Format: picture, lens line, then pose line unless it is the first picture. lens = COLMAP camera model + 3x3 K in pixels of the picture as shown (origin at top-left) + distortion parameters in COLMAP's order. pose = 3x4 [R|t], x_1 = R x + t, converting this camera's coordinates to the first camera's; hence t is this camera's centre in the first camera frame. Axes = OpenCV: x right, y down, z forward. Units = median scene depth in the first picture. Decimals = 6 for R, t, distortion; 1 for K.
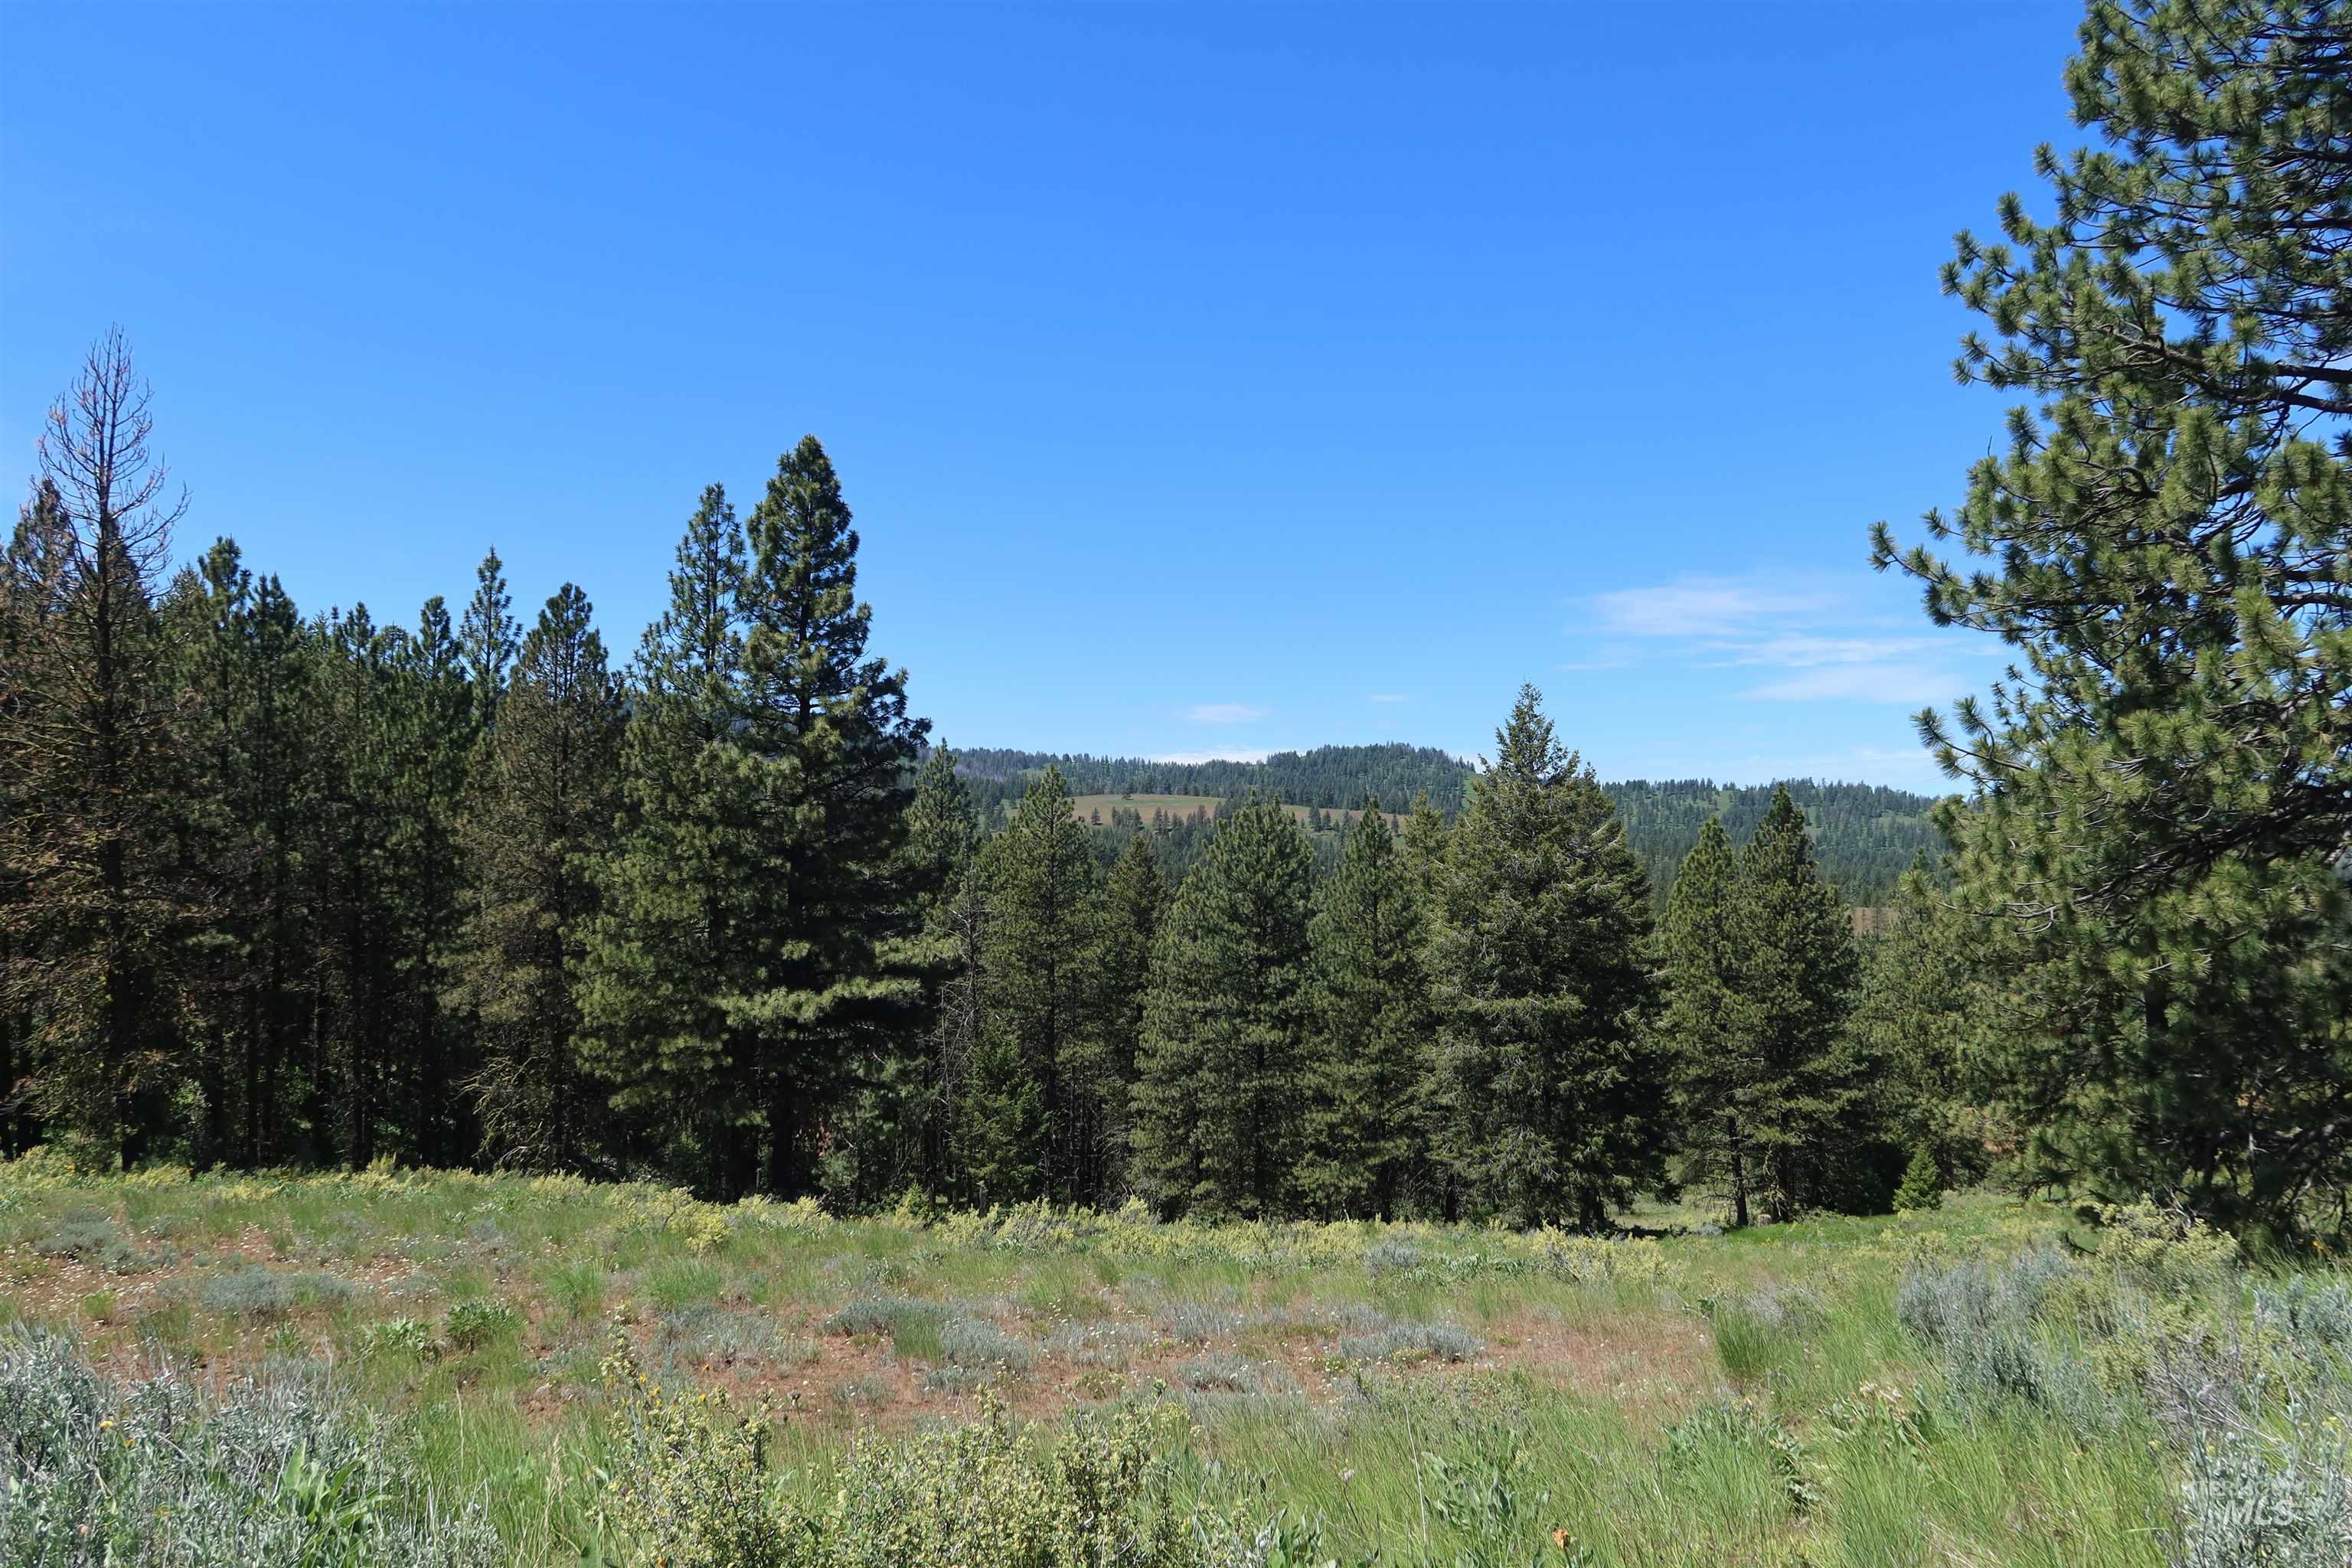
lens RADIAL K [[1637.6, 0, 1165.2], [0, 1637.6, 779.8], [0, 0, 1]] dist [-0.004809, 0.003117]
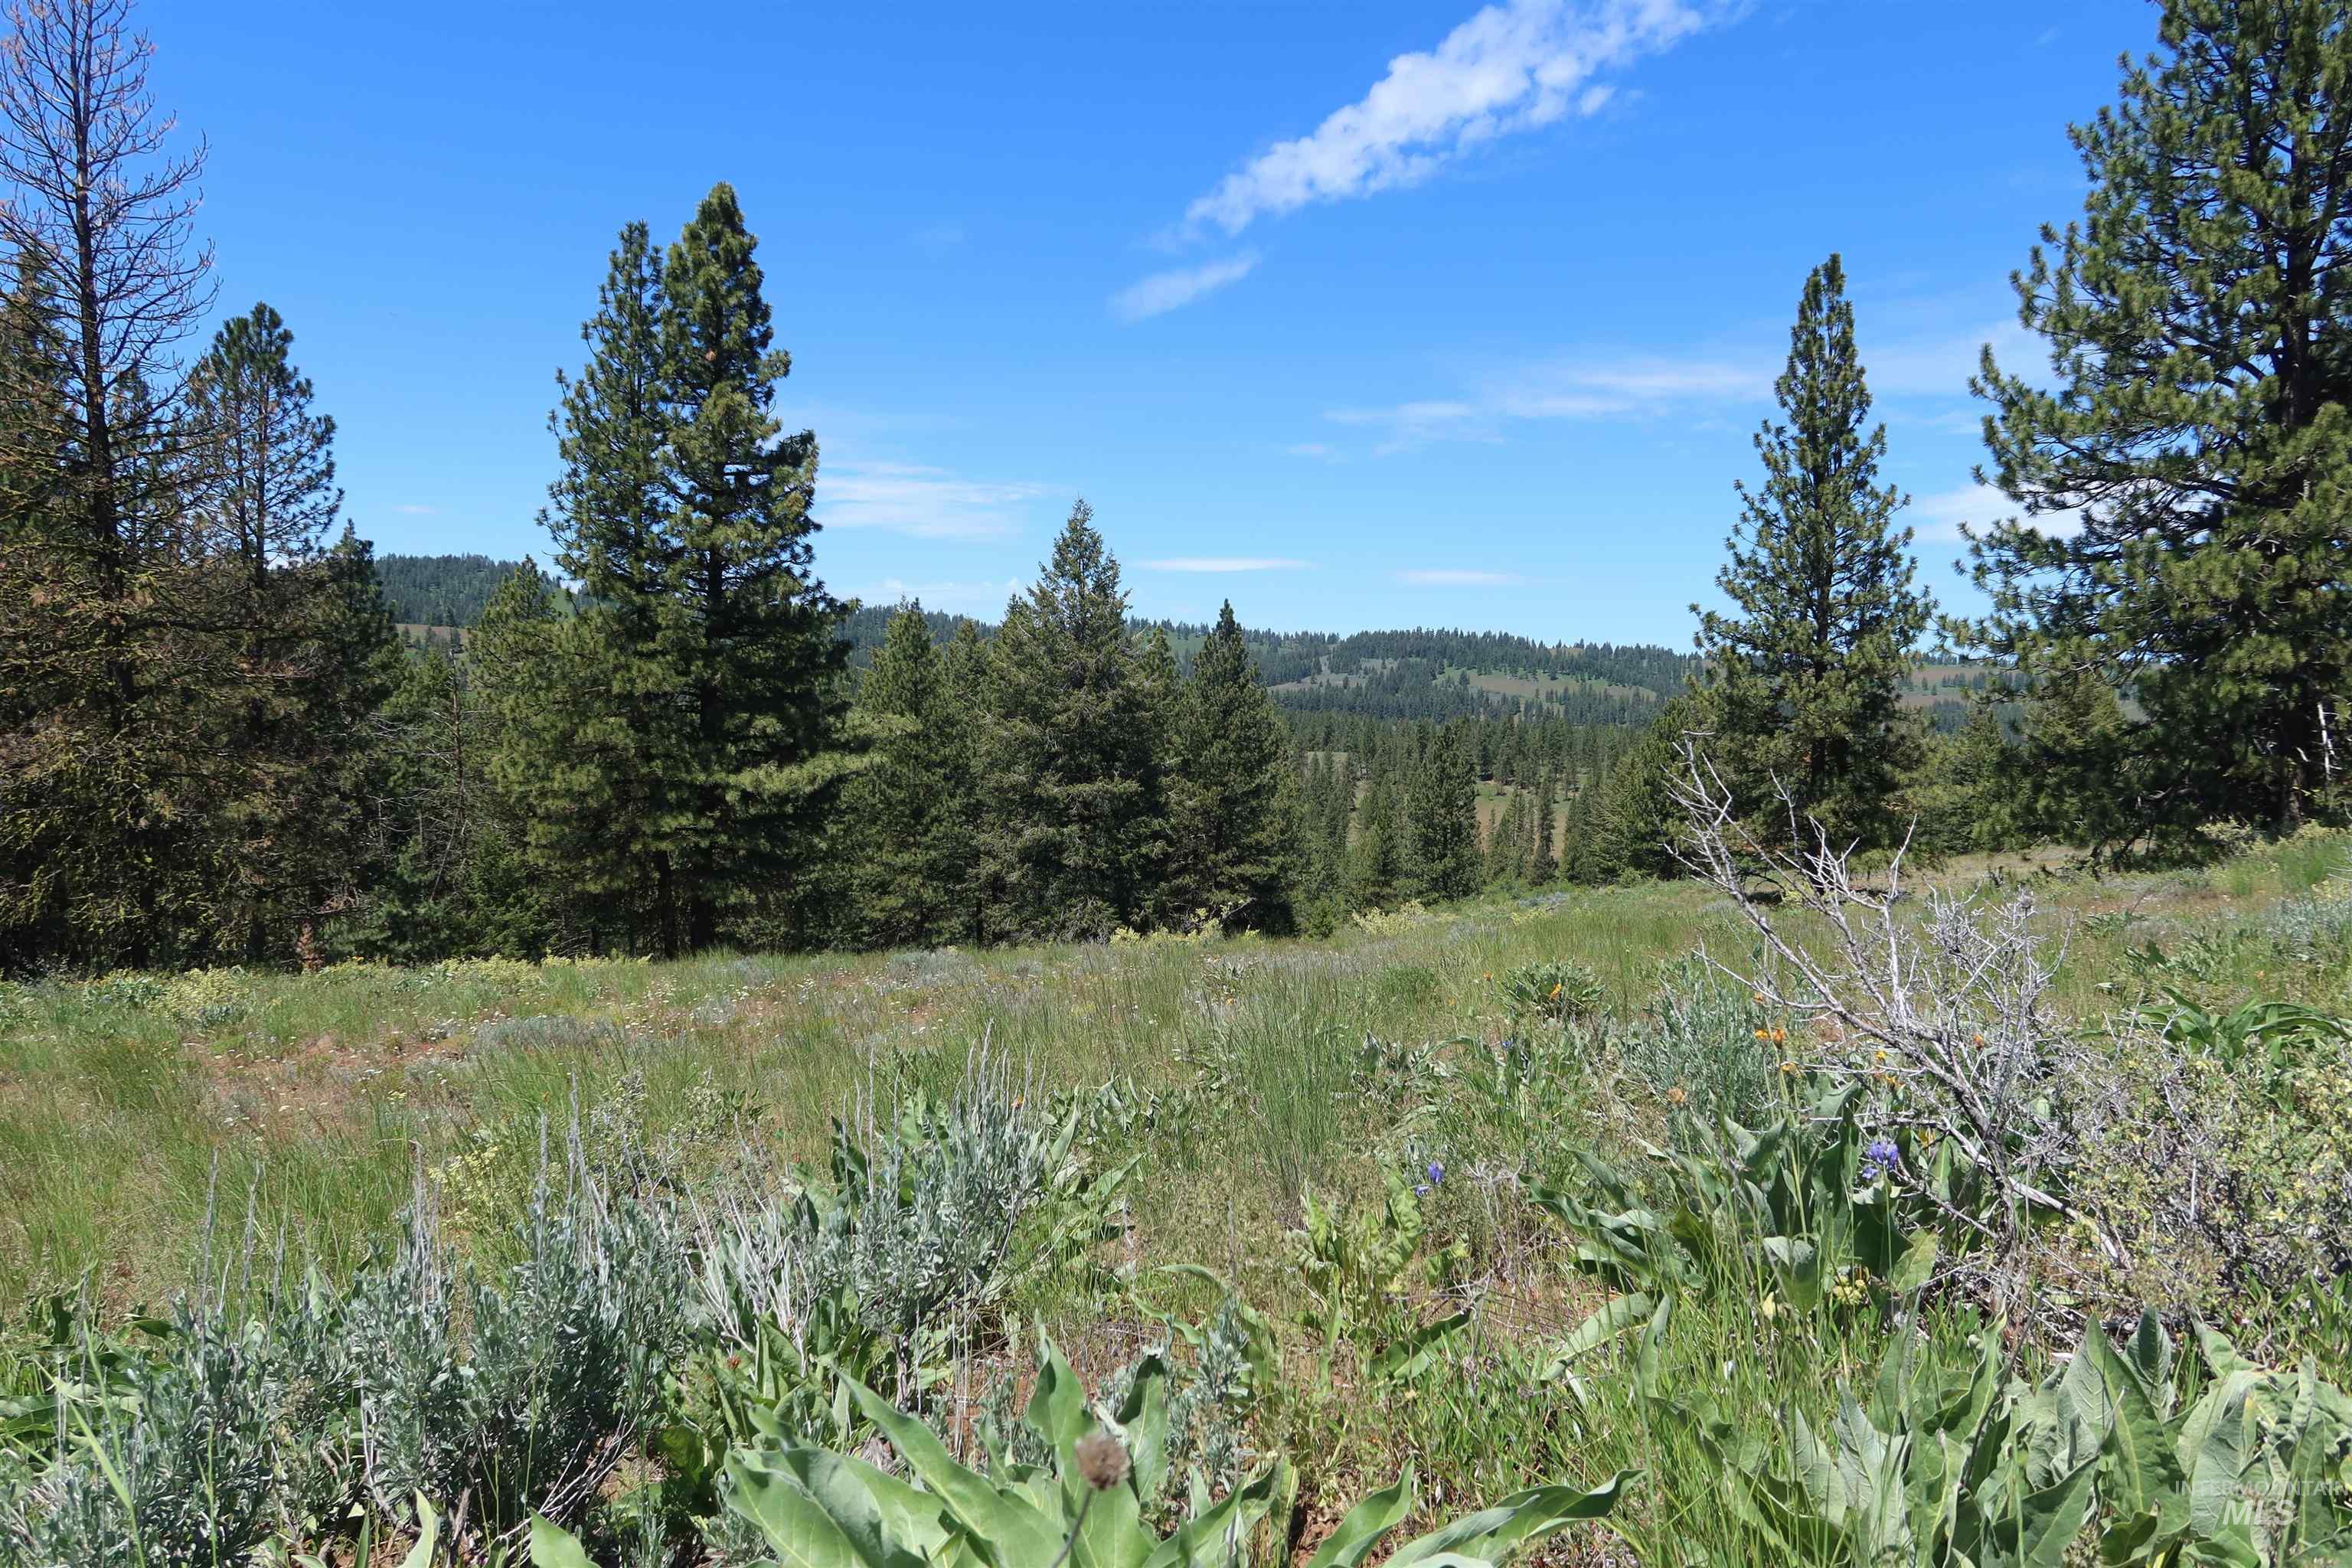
lens RADIAL K [[1637.6, 0, 1165.2], [0, 1637.6, 779.8], [0, 0, 1]] dist [-0.004809, 0.003117]
pose [[0.855465, -0.023846, 0.517311, -0.512142], [-0.031882, 0.994619, 0.098571, 0.031019], [-0.516878, -0.100817, 0.850102, 0.037412]]
